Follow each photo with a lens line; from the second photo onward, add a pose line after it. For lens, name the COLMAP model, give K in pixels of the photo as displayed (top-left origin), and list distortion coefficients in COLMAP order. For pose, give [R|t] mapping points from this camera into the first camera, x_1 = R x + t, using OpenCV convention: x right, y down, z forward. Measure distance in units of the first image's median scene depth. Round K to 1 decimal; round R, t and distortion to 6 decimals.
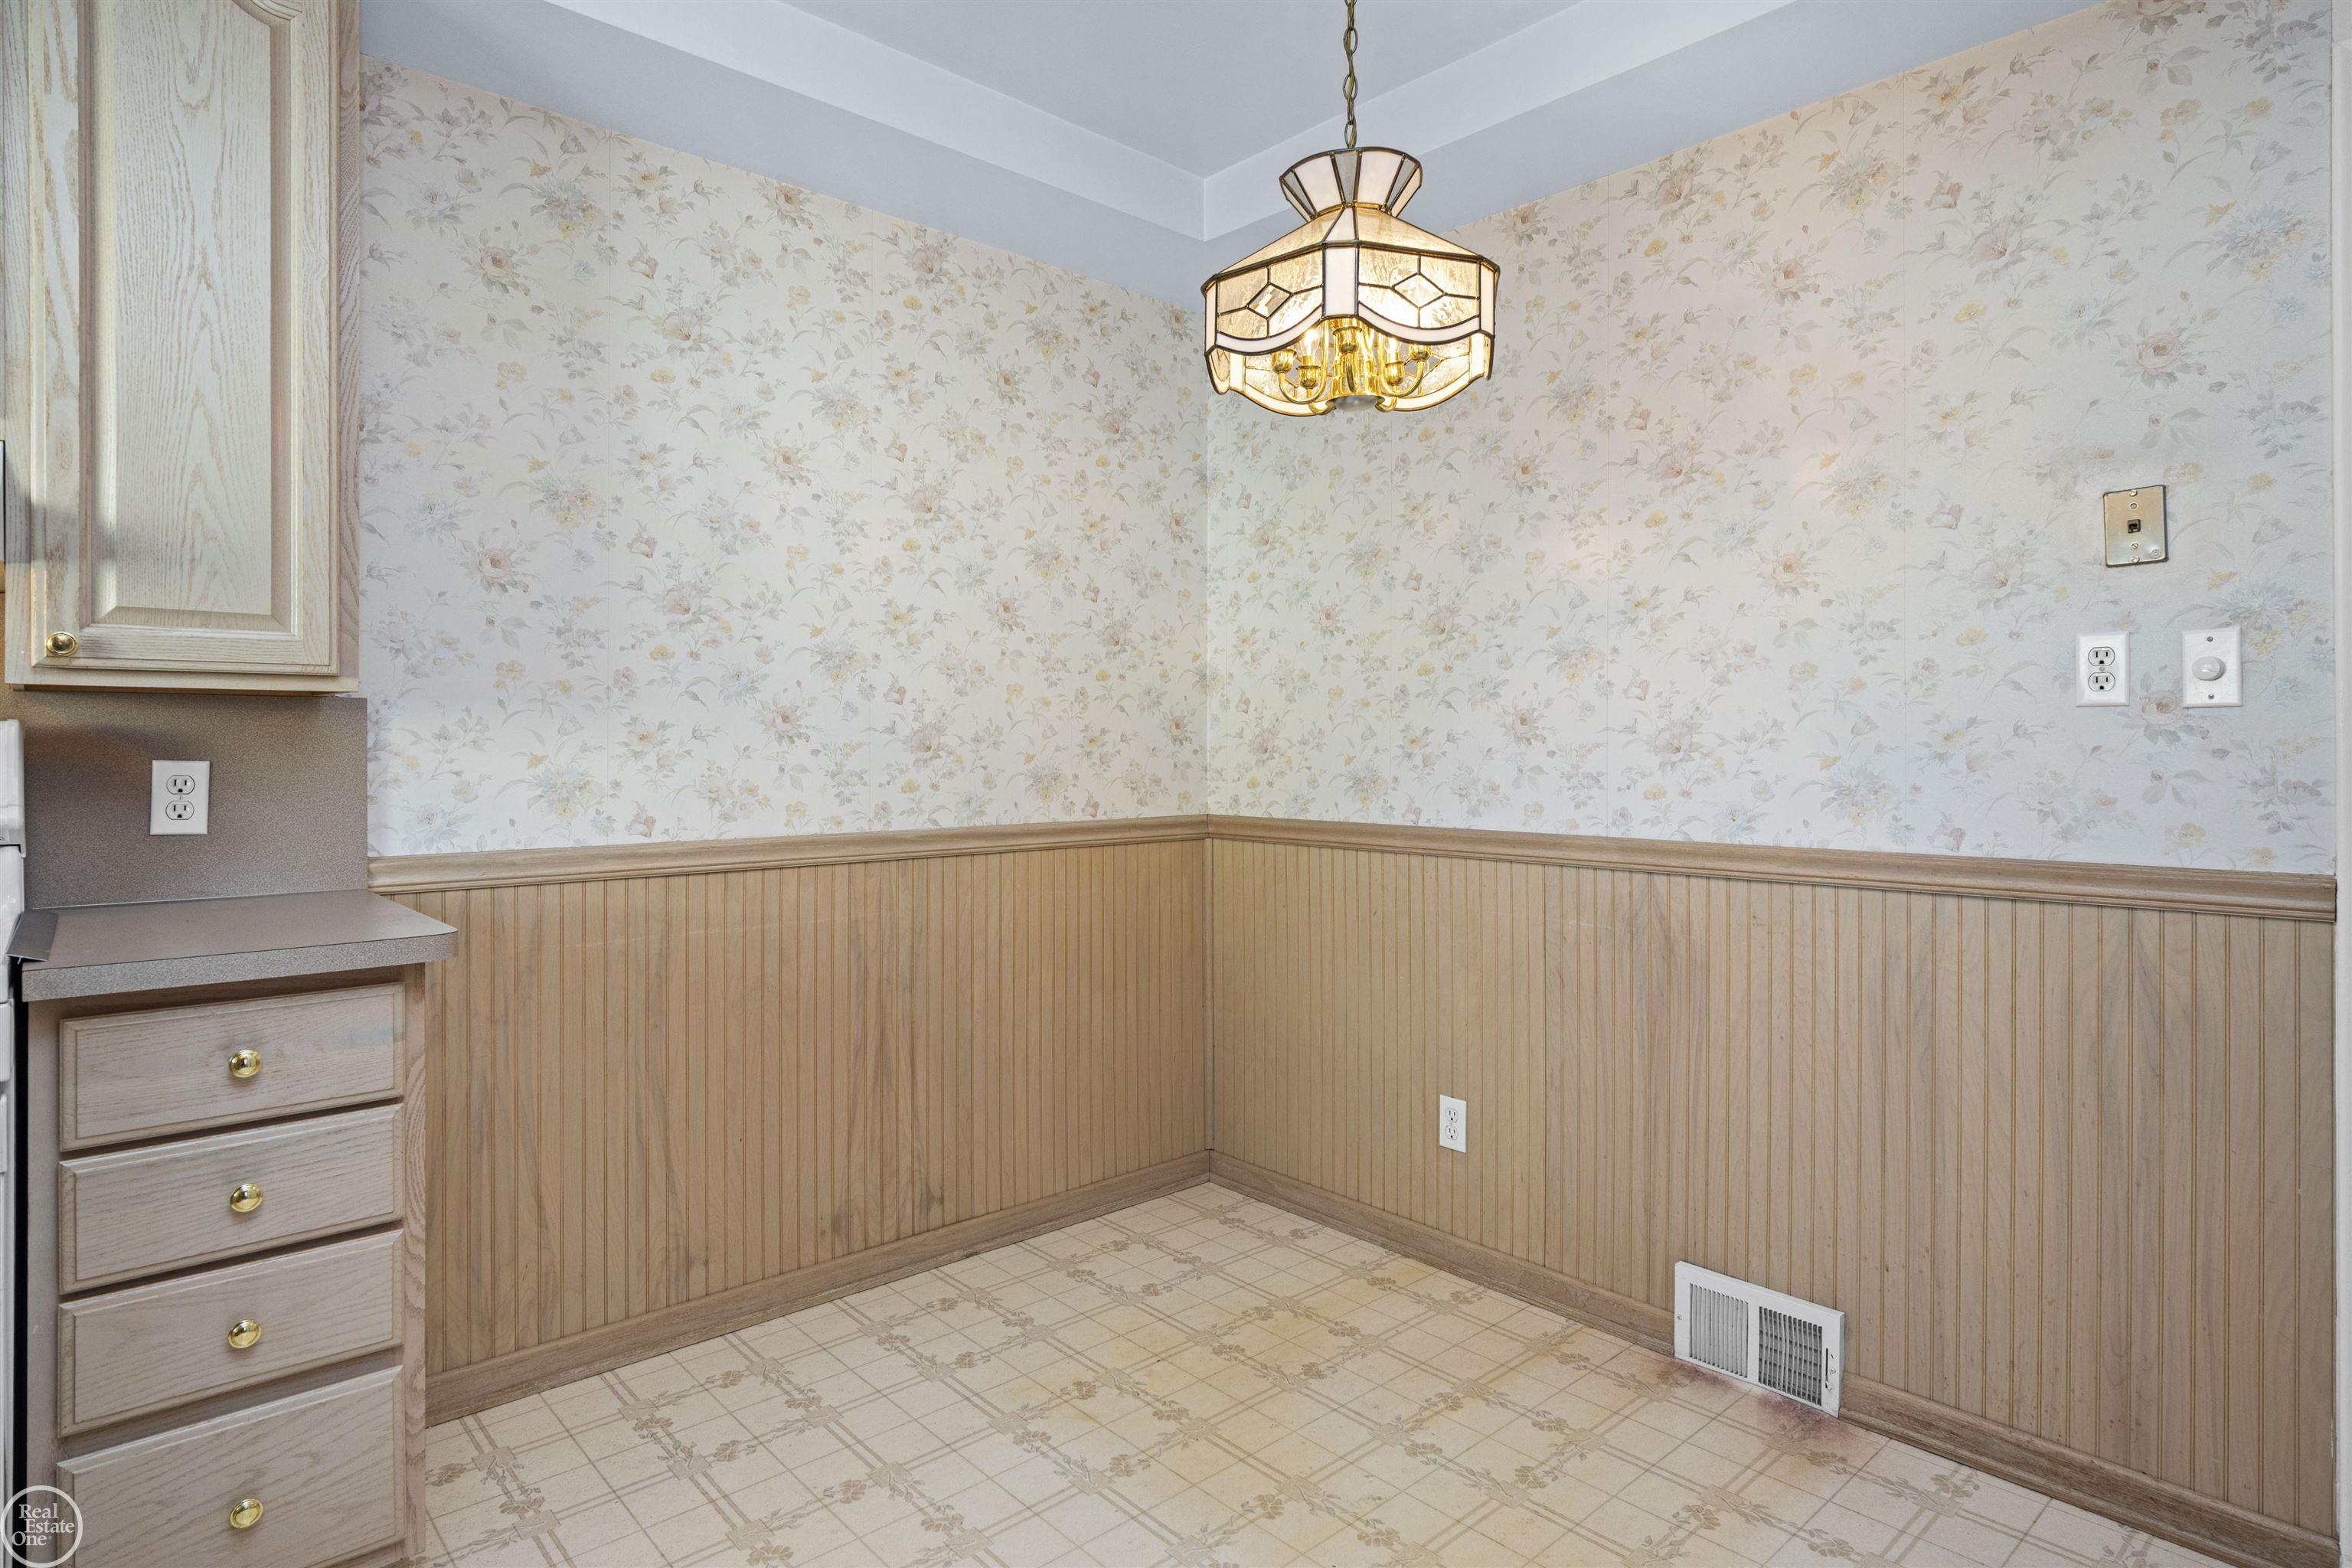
lens RADIAL K [[1272.4, 0, 1165.8], [0, 1272.4, 746.8], [0, 0, 1]] dist [-0.001024, -0.000687]
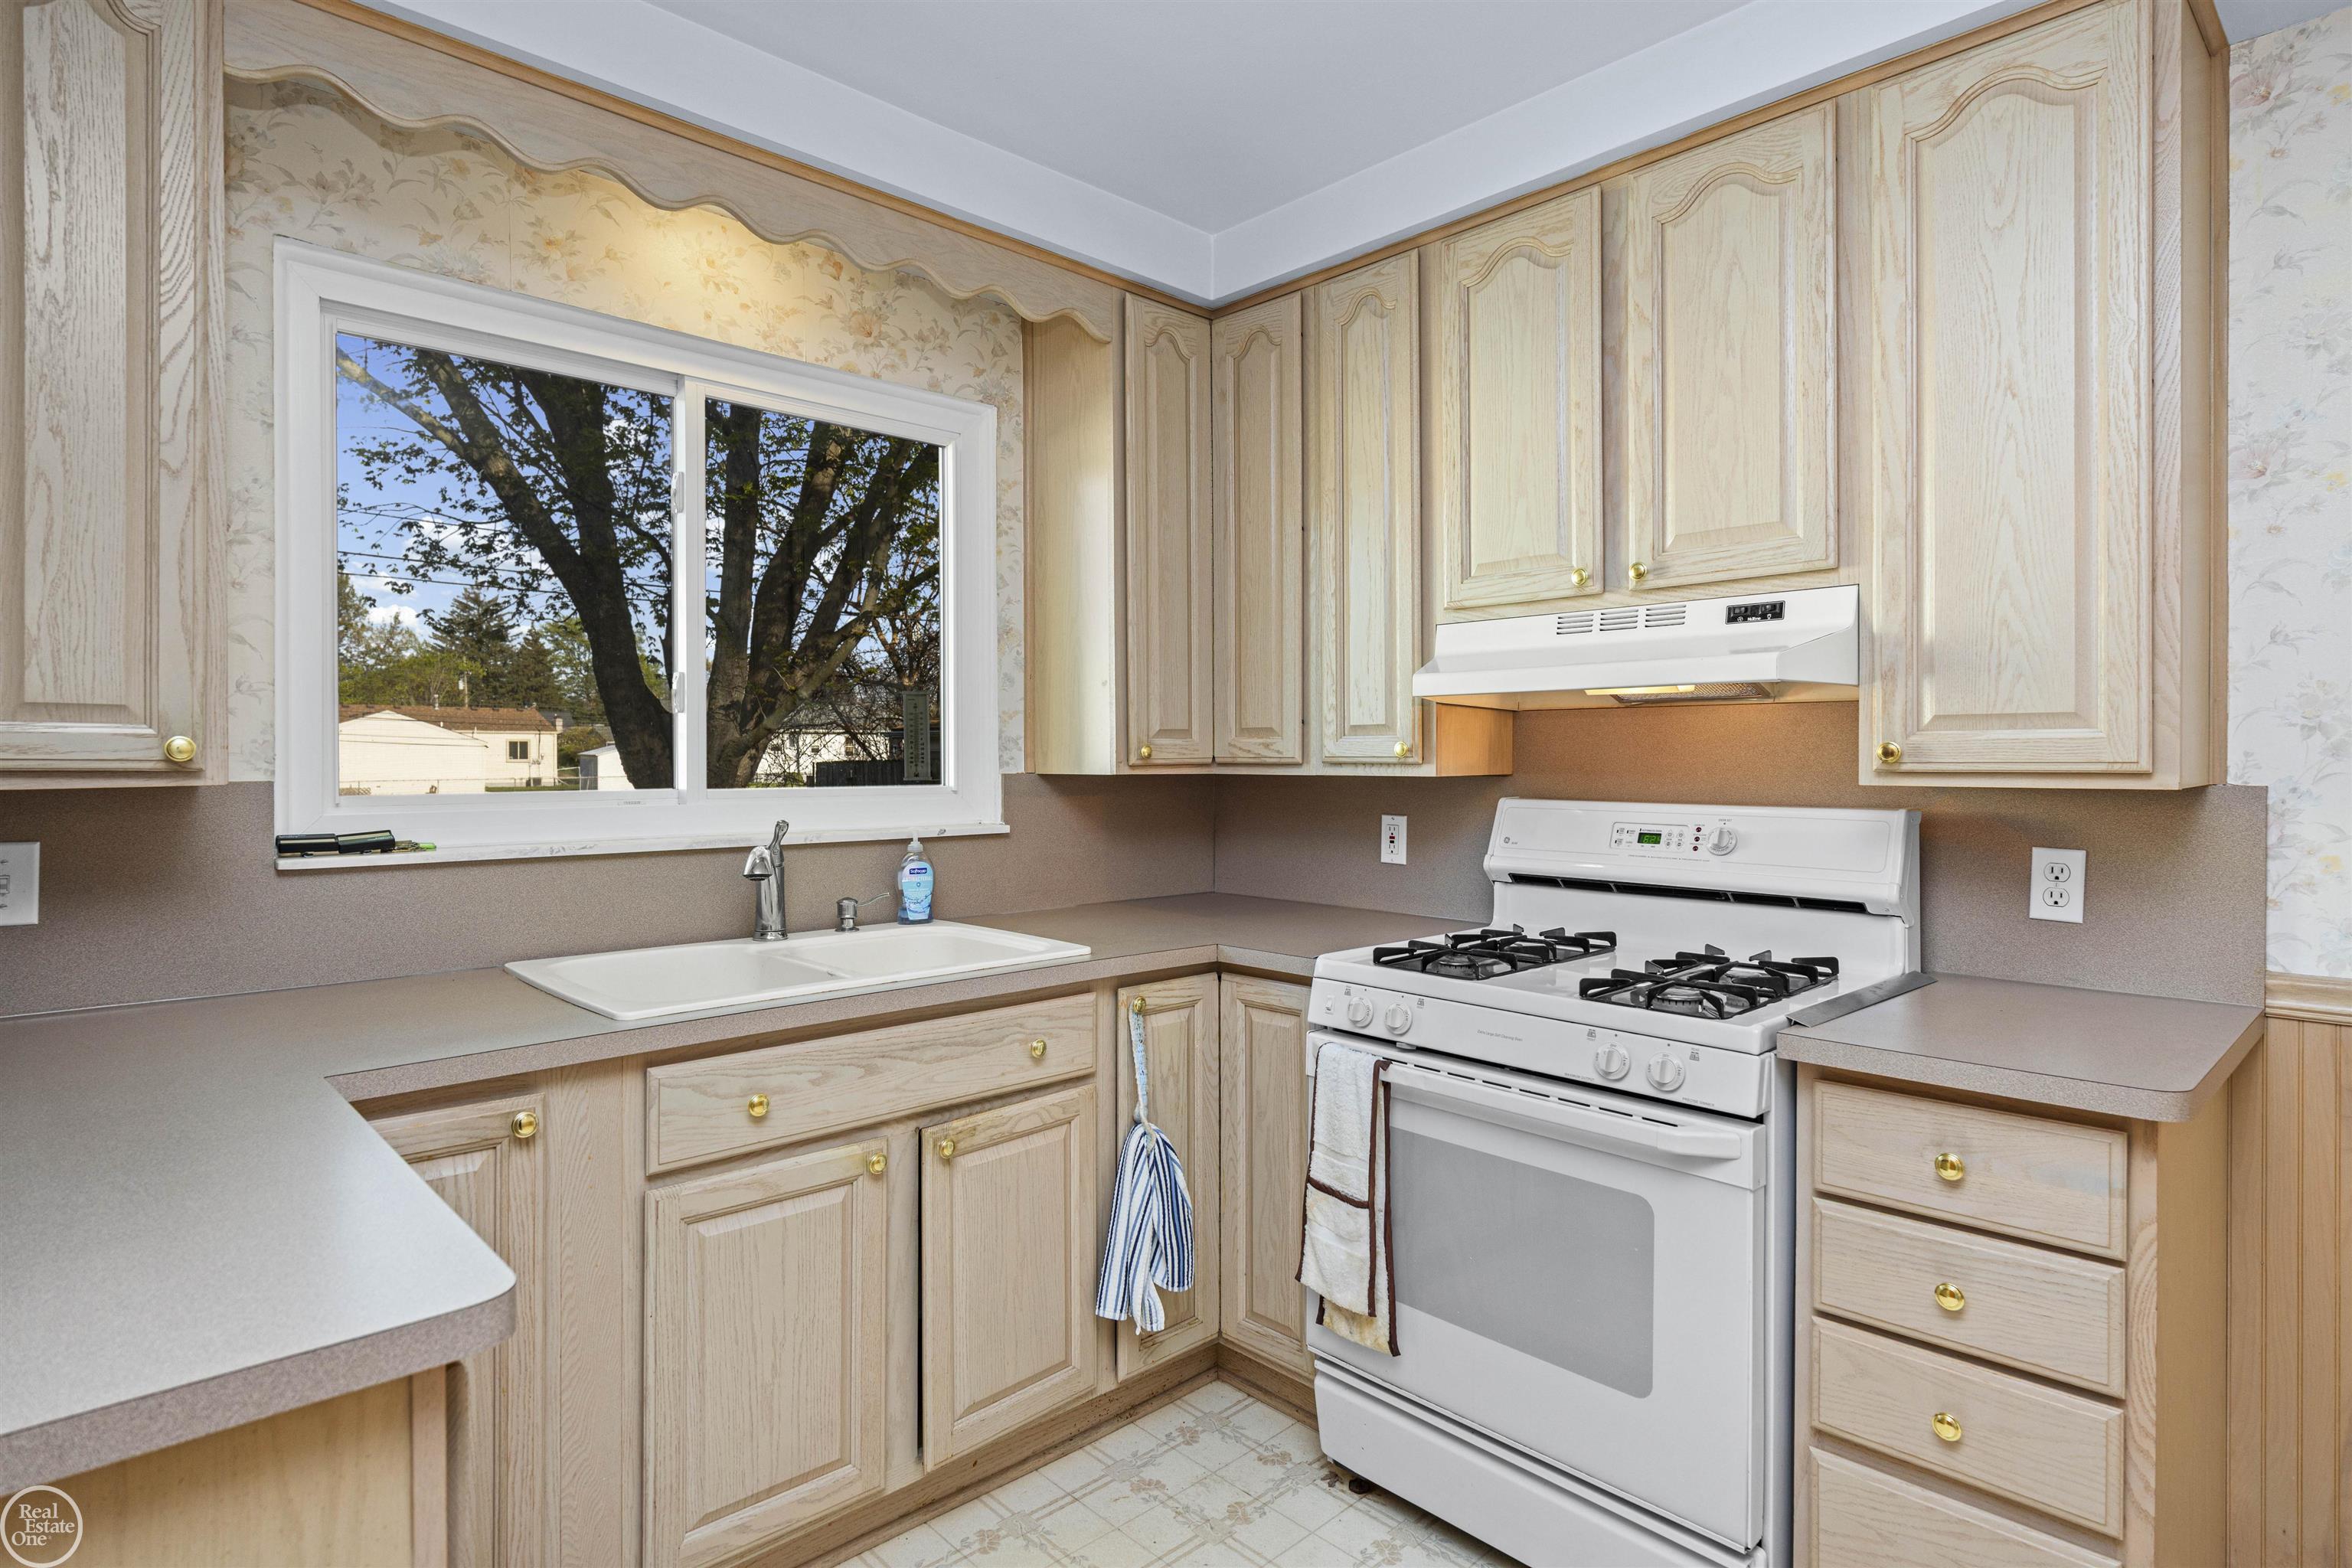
lens RADIAL K [[1231.1, 0, 1177.7], [0, 1231.1, 762.8], [0, 0, 1]] dist [0.002293, -0.004877]
pose [[0.032144, 0.005585, -0.999468, 0.163474], [0.000201, 0.999984, 0.005595, -0.054351], [0.999483, -0.000381, 0.032142, 0.220979]]
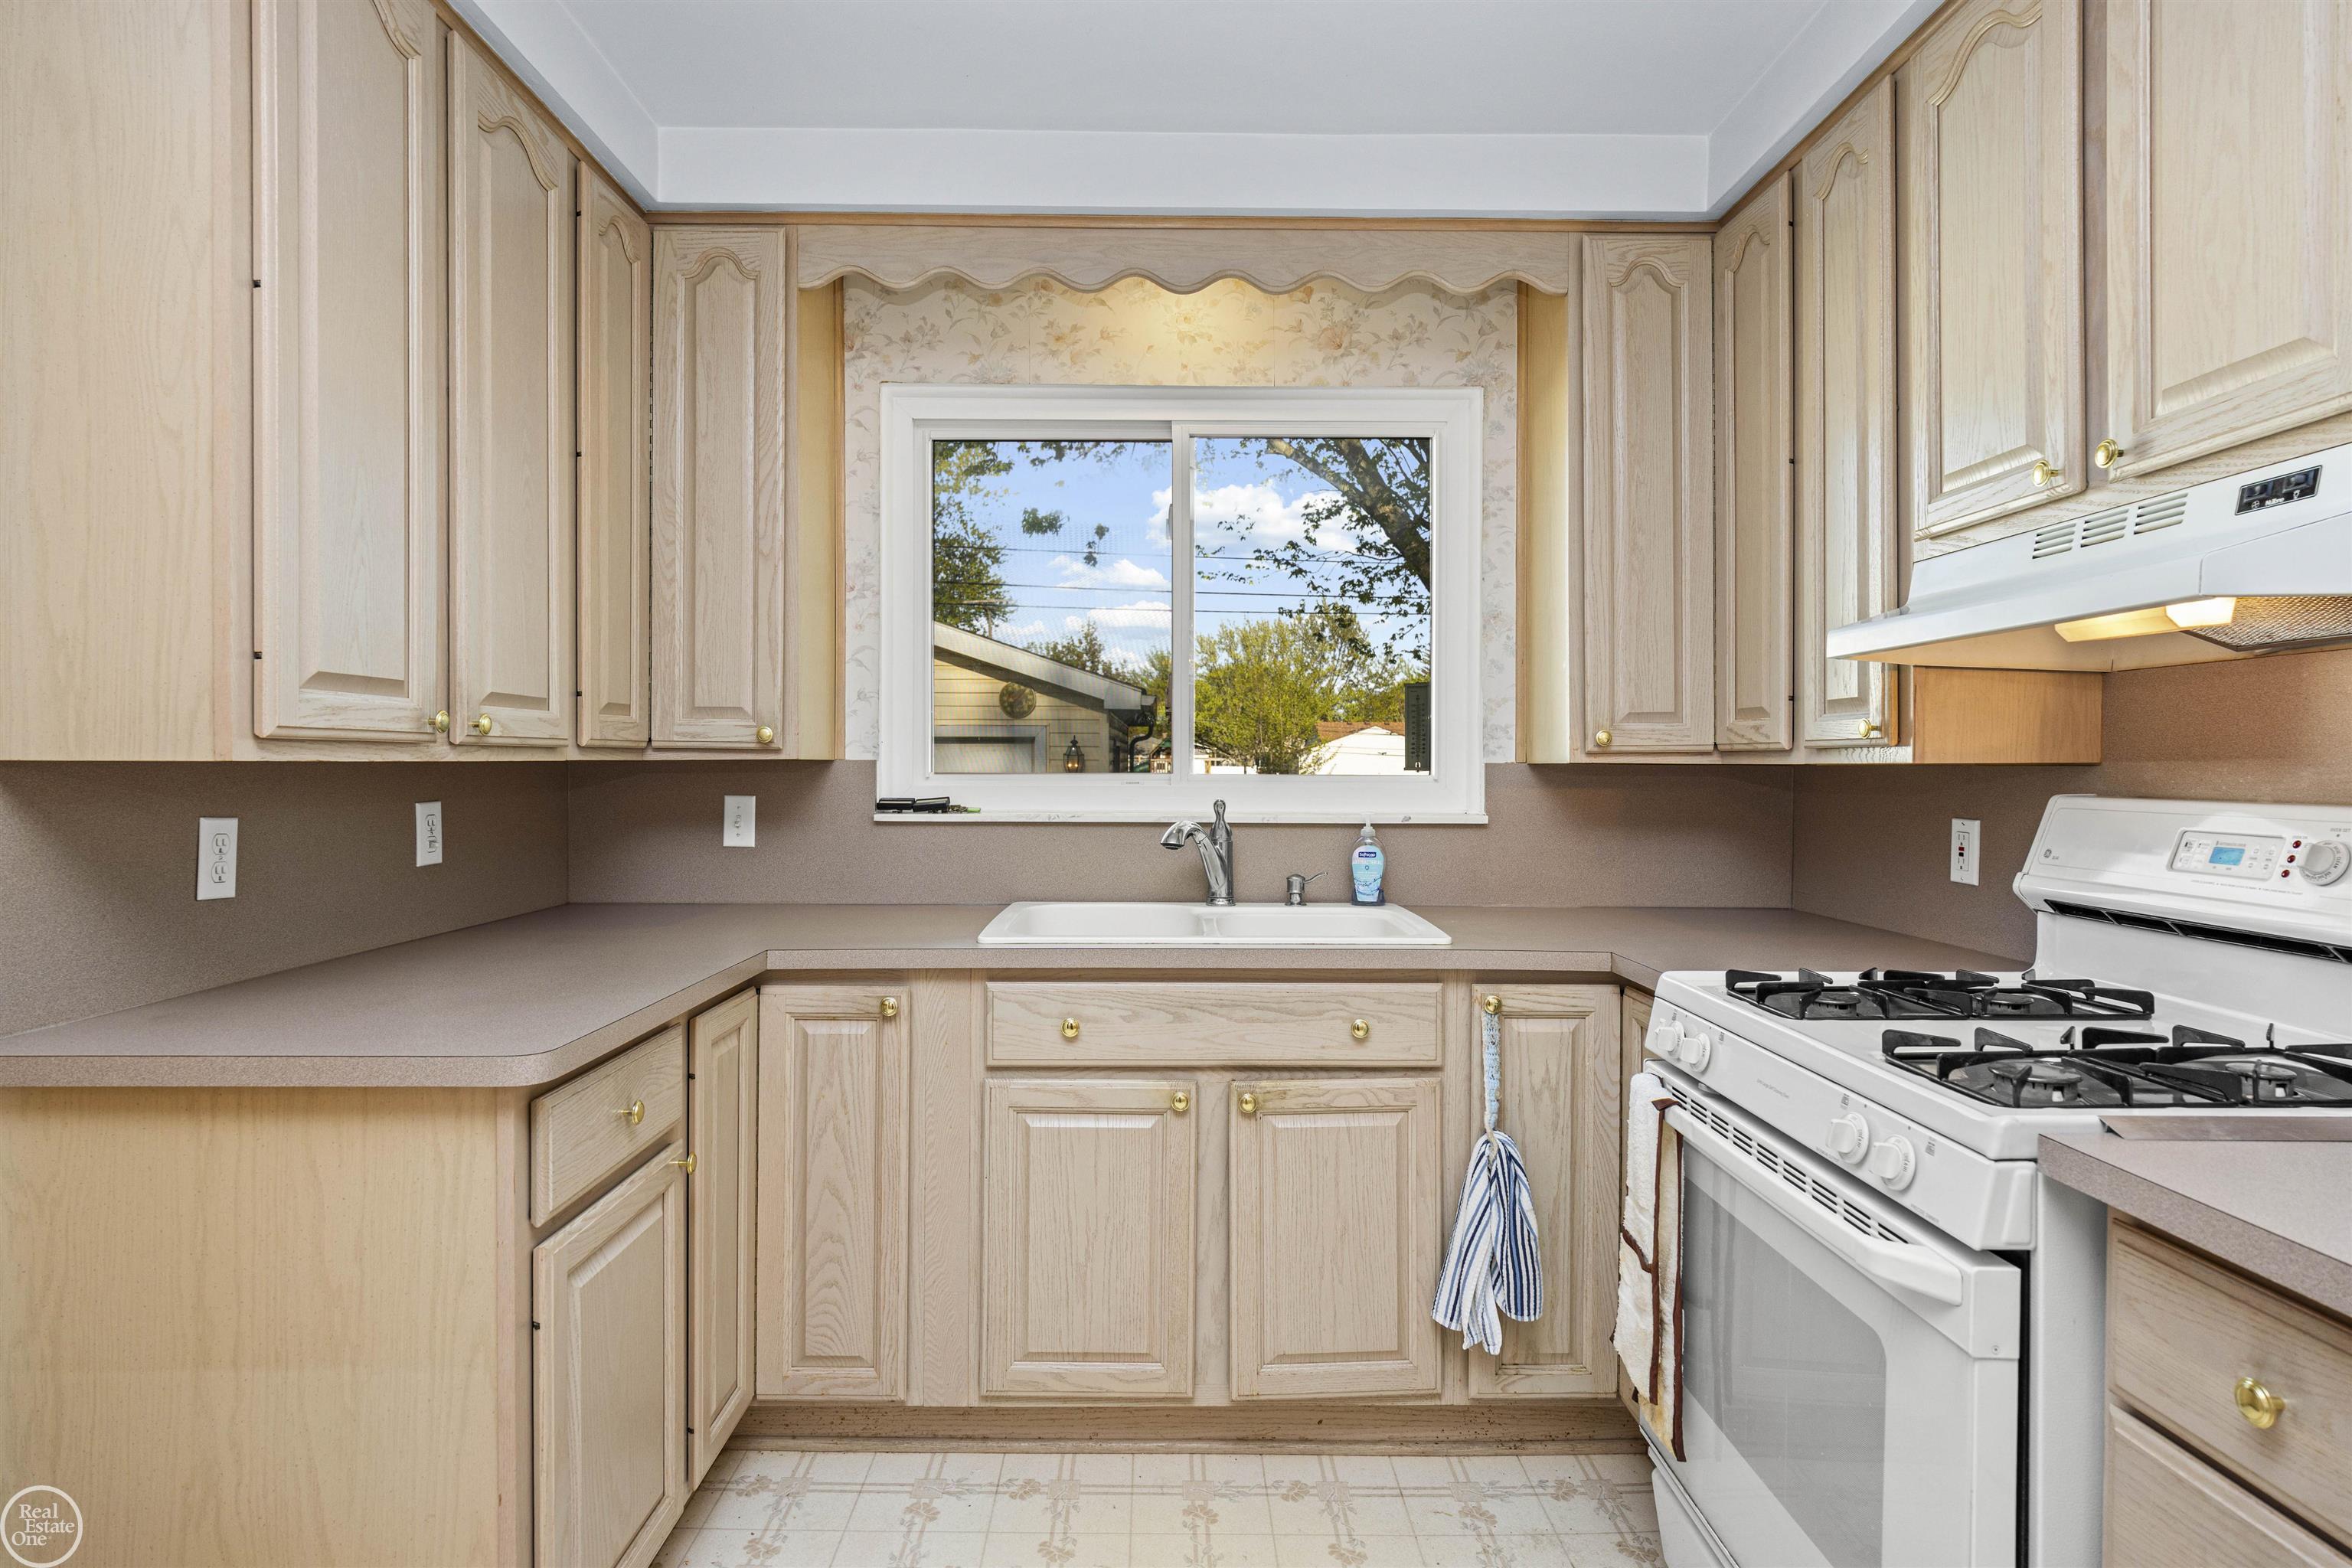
lens RADIAL K [[1231.1, 0, 1173.1], [0, 1231.1, 771.1], [0, 0, 1]] dist [0.002293, -0.004877]
pose [[-0.657041, 0.001911, -0.753853, 0.032697], [-0.002985, 0.999982, 0.005137, -0.033741], [0.753849, 0.005626, -0.657023, 0.643401]]
